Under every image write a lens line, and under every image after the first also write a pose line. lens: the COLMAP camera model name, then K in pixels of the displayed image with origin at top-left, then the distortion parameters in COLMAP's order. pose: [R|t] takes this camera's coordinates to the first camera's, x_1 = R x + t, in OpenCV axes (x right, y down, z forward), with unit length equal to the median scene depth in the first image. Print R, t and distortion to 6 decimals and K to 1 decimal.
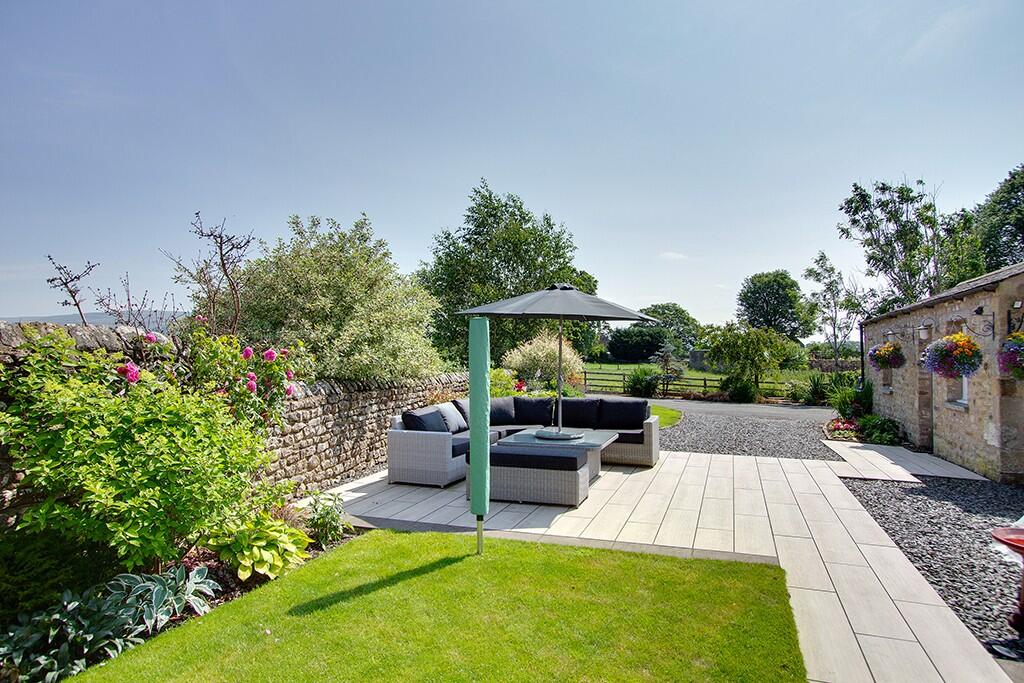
lens RADIAL K [[599.0, 0, 512.0], [0, 599.0, 341.5], [0, 0, 1]] dist [-0.036751, 0.001264]
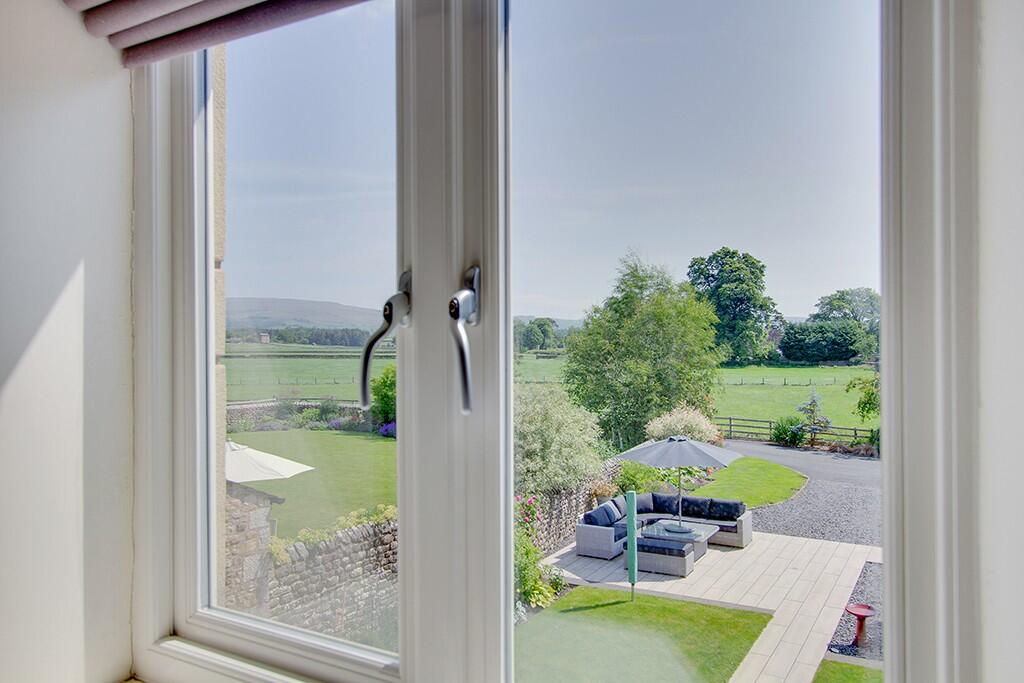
lens RADIAL K [[752.2, 0, 532.2], [0, 752.2, 342.6], [0, 0, 1]] dist [0.004466, 0.002163]
pose [[0.985705, -0.005285, -0.168397, 0.029030], [0.009686, 0.999633, 0.025319, -0.374742], [0.168201, -0.026588, 0.985394, -0.991274]]
